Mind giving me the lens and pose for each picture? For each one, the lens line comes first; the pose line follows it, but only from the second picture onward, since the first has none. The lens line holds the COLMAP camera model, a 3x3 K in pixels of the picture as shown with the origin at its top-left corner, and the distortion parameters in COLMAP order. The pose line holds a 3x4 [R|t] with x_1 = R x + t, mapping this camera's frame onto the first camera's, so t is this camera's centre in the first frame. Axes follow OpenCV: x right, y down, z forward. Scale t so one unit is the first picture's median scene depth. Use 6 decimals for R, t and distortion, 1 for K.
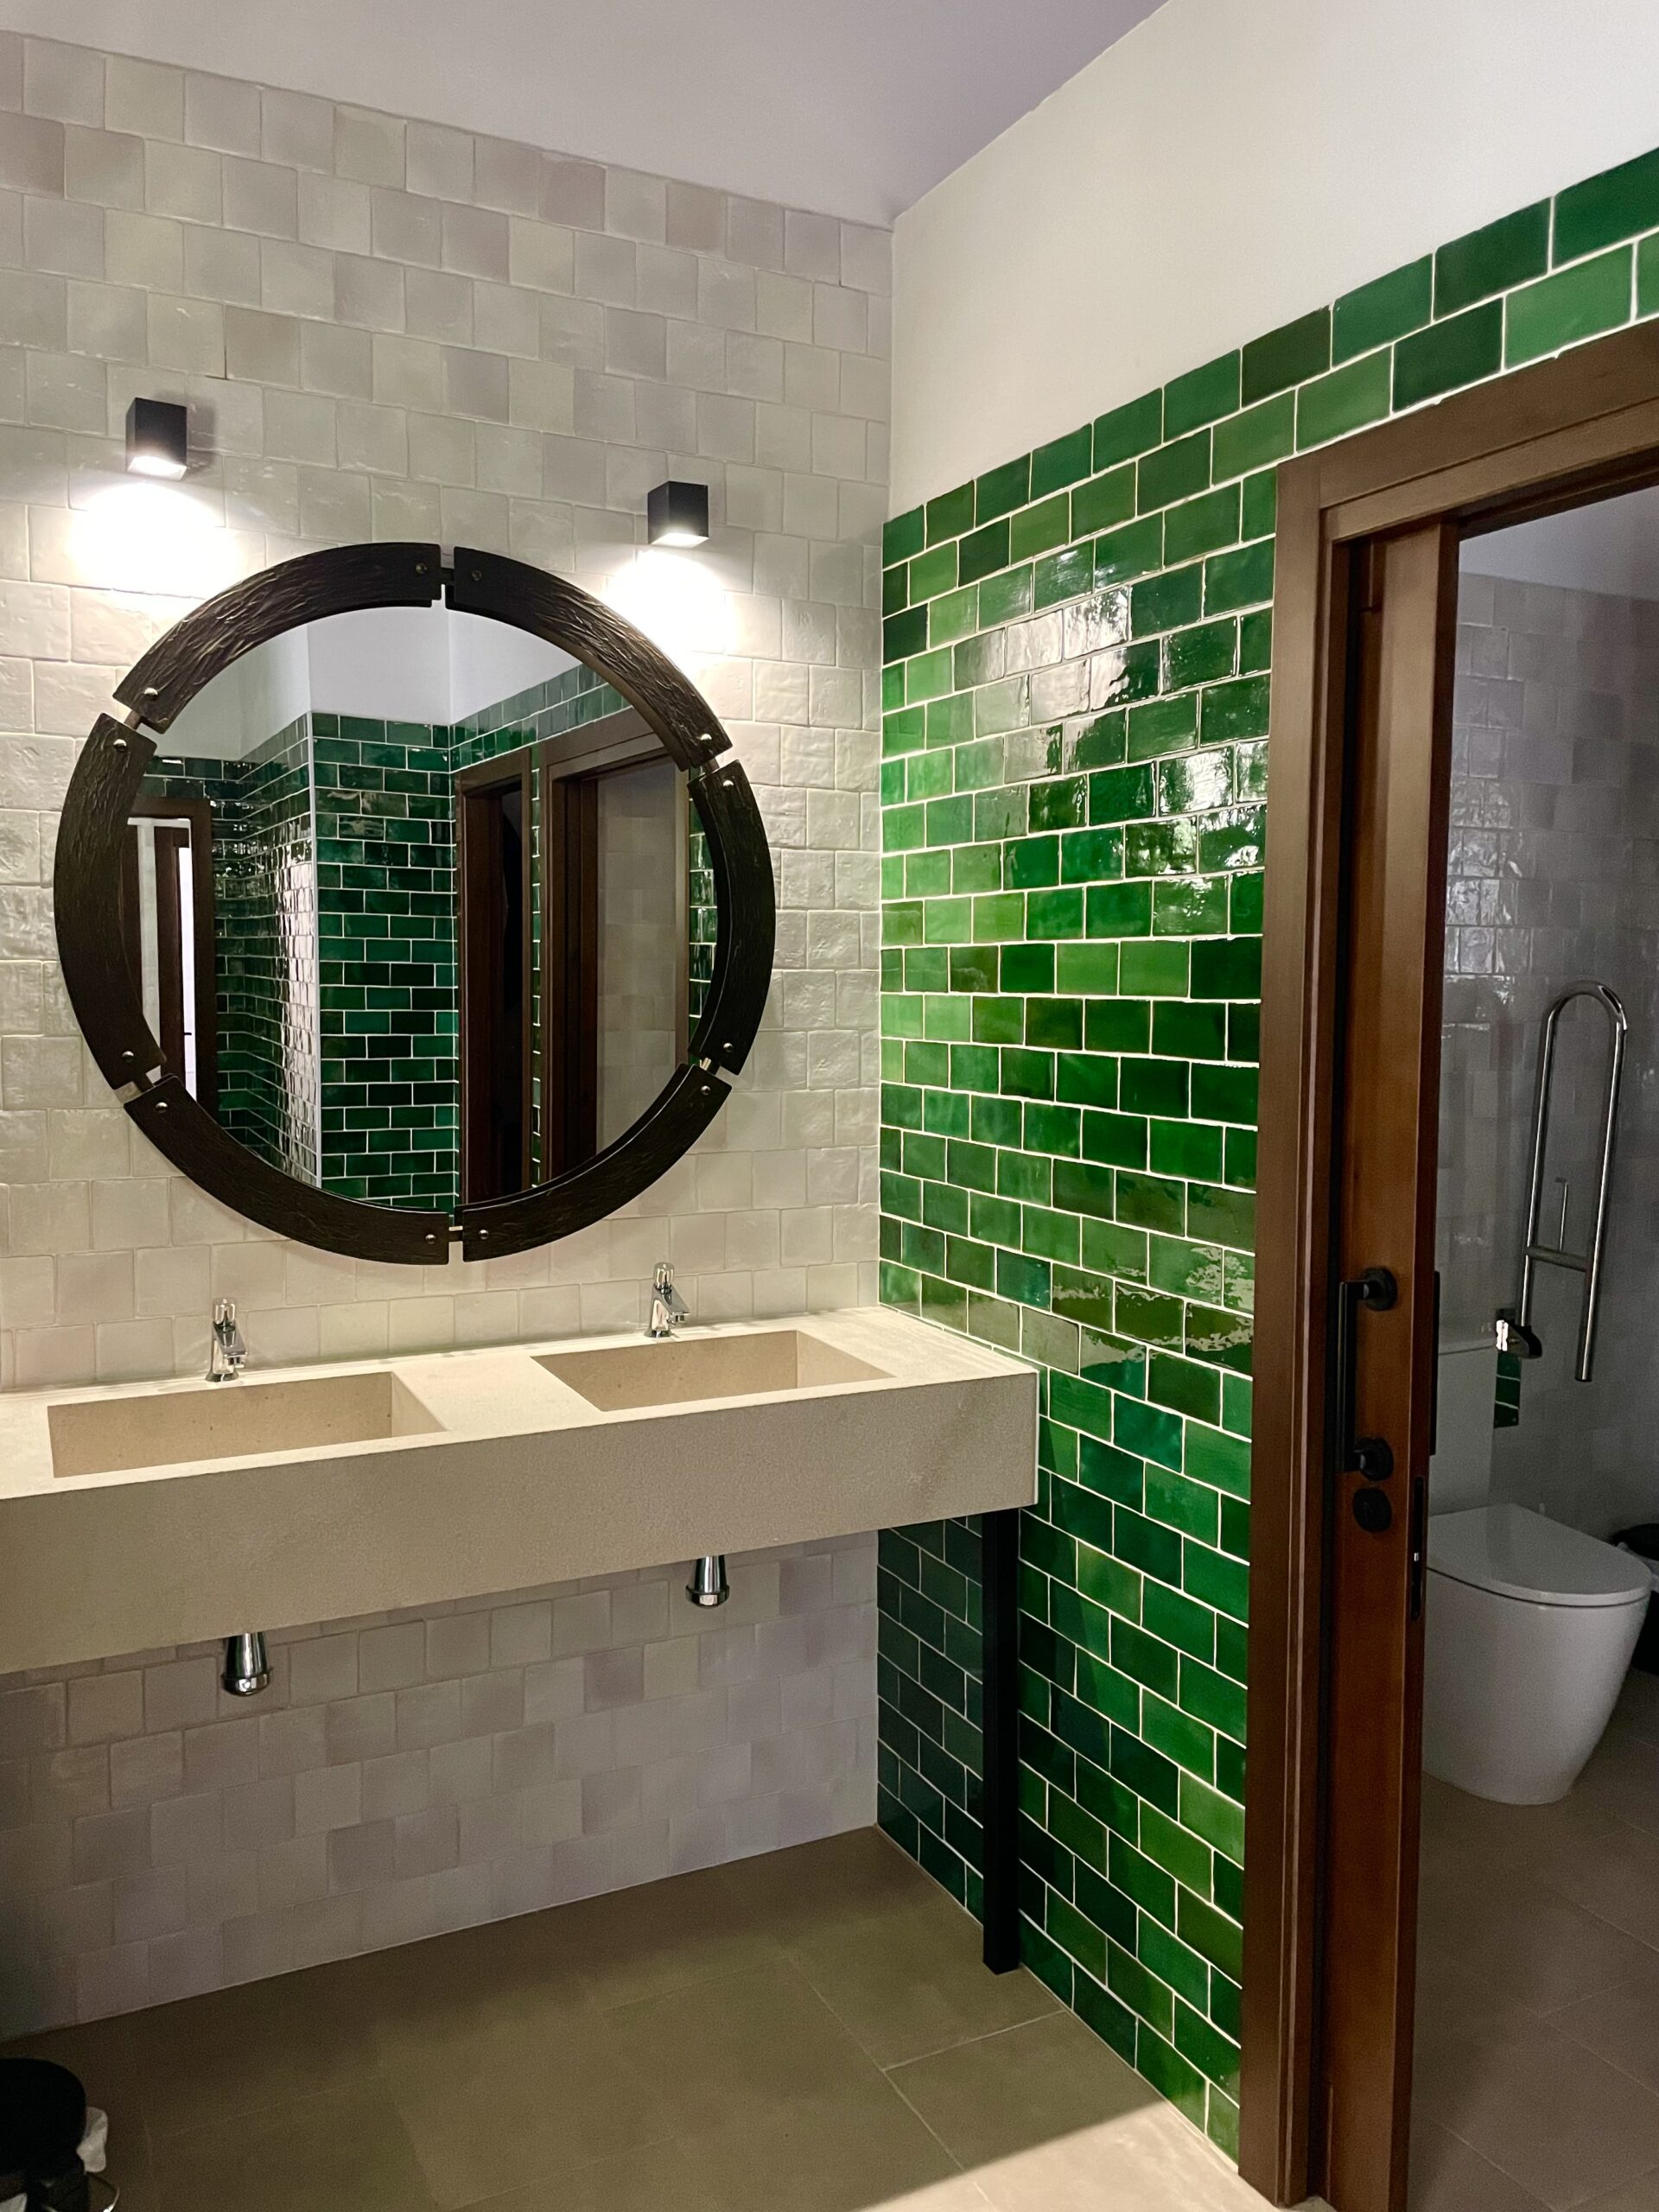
lens RADIAL K [[1678.6, 0, 829.5], [0, 1678.6, 1106.0], [0, 0, 1]] dist [0.074852, -0.088045]
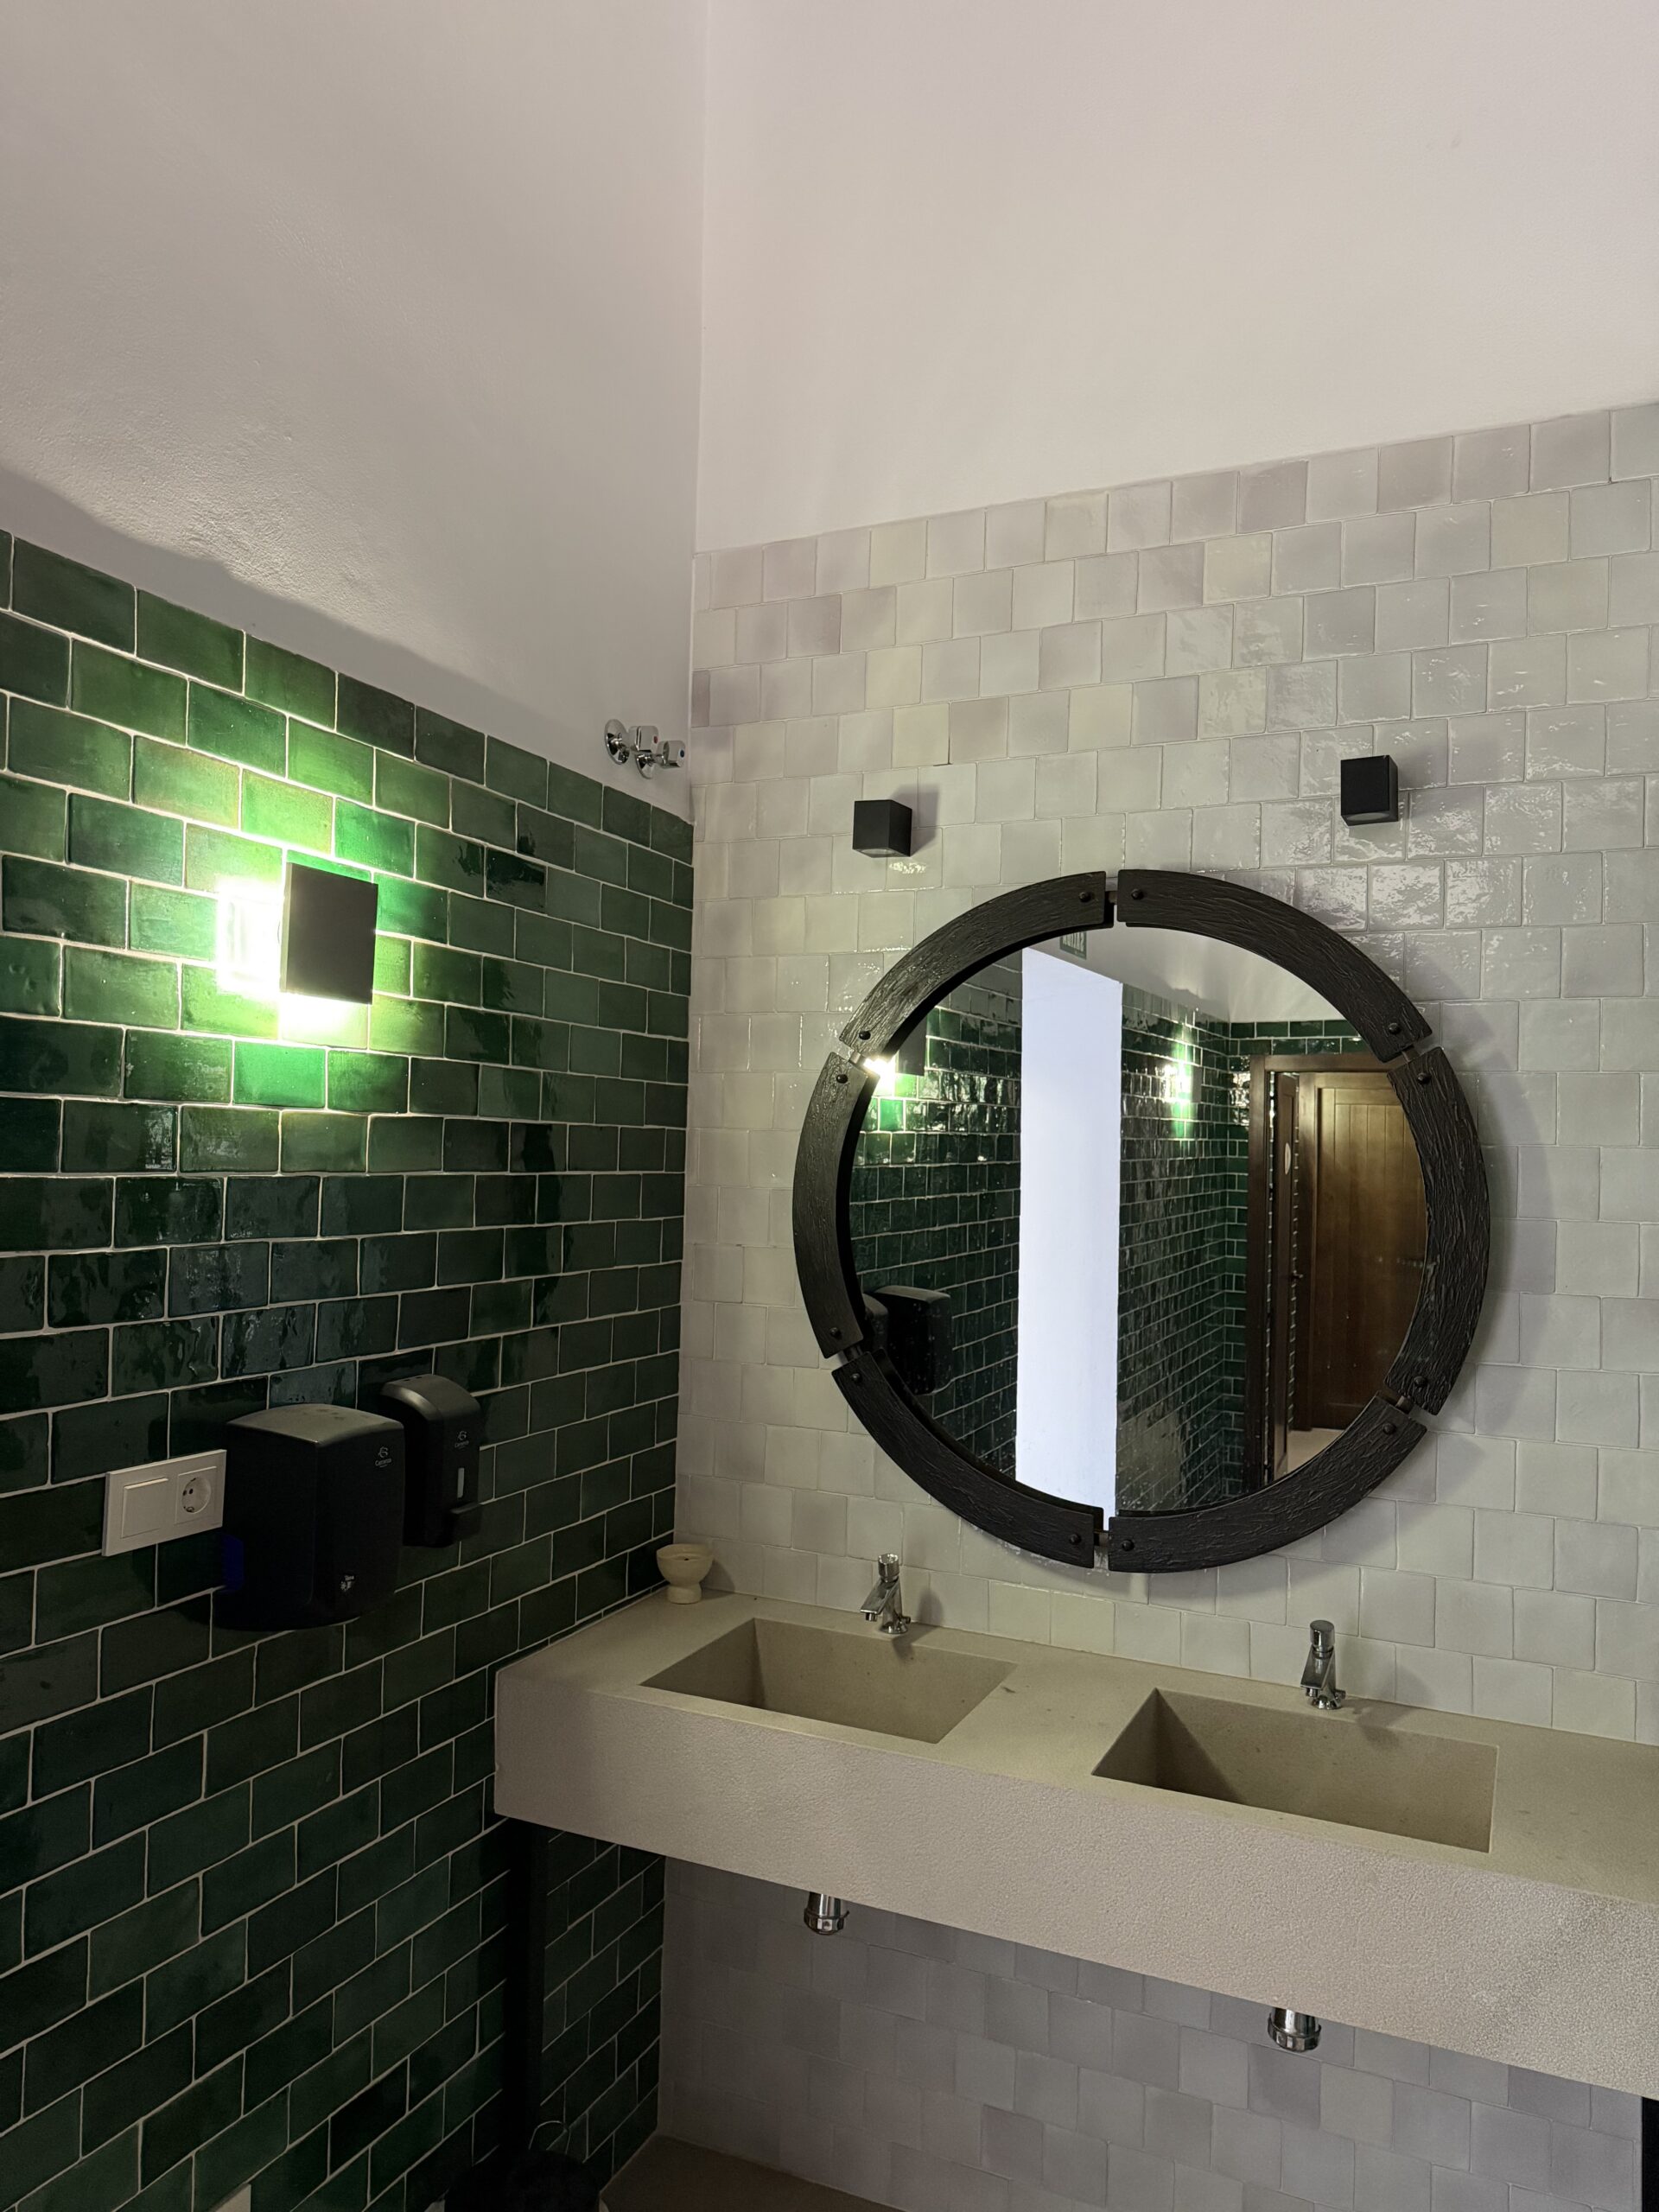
lens RADIAL K [[1524.4, 0, 823.6], [0, 1524.4, 1102.8], [0, 0, 1]] dist [0.154375, -0.242730]
pose [[0.622564, -0.011430, -0.782485, 0.403602], [-0.081567, 0.993499, -0.079409, -0.096514], [0.778306, 0.113262, 0.617585, 0.287542]]
